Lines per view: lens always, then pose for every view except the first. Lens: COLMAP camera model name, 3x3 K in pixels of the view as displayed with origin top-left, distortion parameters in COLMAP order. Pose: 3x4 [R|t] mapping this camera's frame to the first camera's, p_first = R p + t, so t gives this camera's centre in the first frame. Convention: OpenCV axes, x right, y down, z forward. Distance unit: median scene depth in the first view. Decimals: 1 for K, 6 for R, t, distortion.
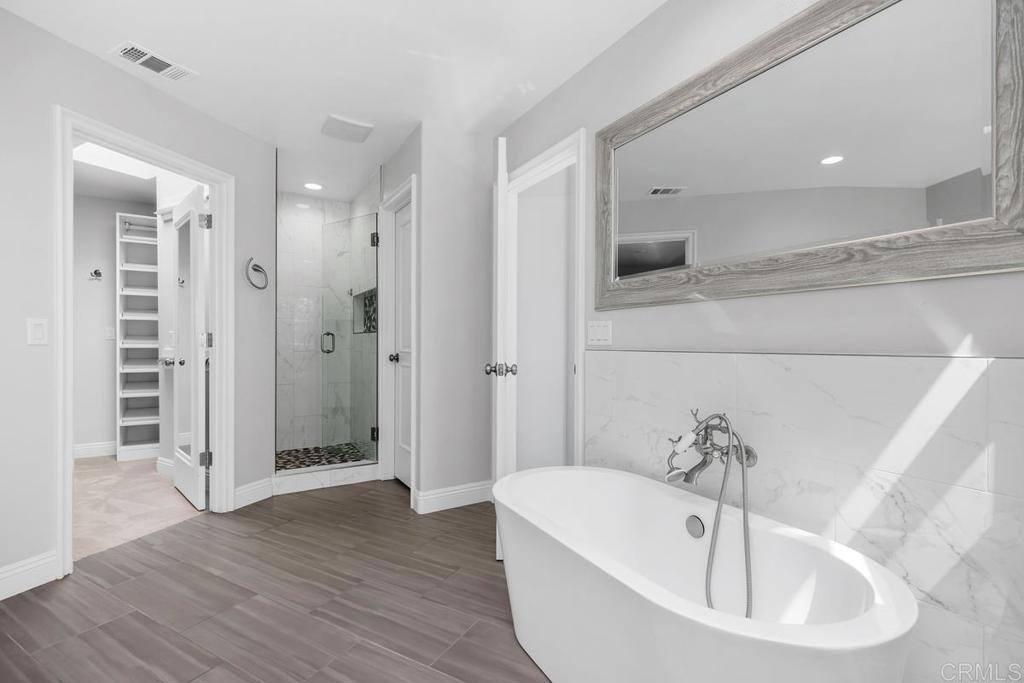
lens RADIAL K [[466.5, 0, 512.0], [0, 466.5, 341.5], [0, 0, 1]] dist [0.000635, 0.000083]
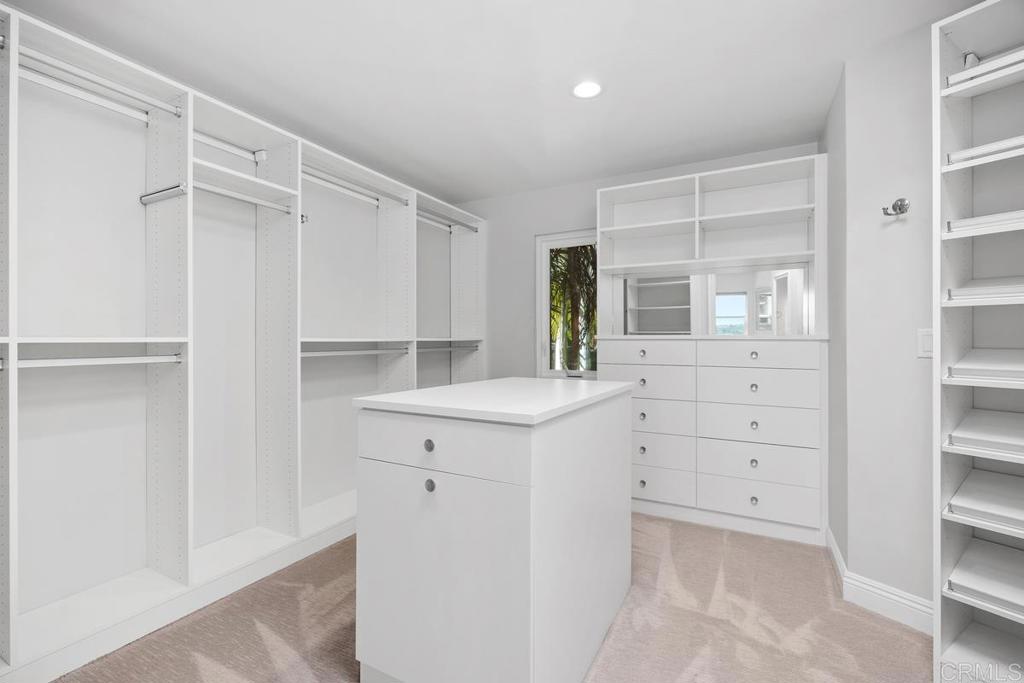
lens RADIAL K [[443.8, 0, 512.0], [0, 443.8, 341.5], [0, 0, 1]] dist [-0.015725, 0.000083]
pose [[0.014816, 0.012603, -0.999811, -0.493630], [0.001286, 0.999919, 0.012623, -0.024644], [0.999889, -0.001472, 0.014798, 0.648920]]
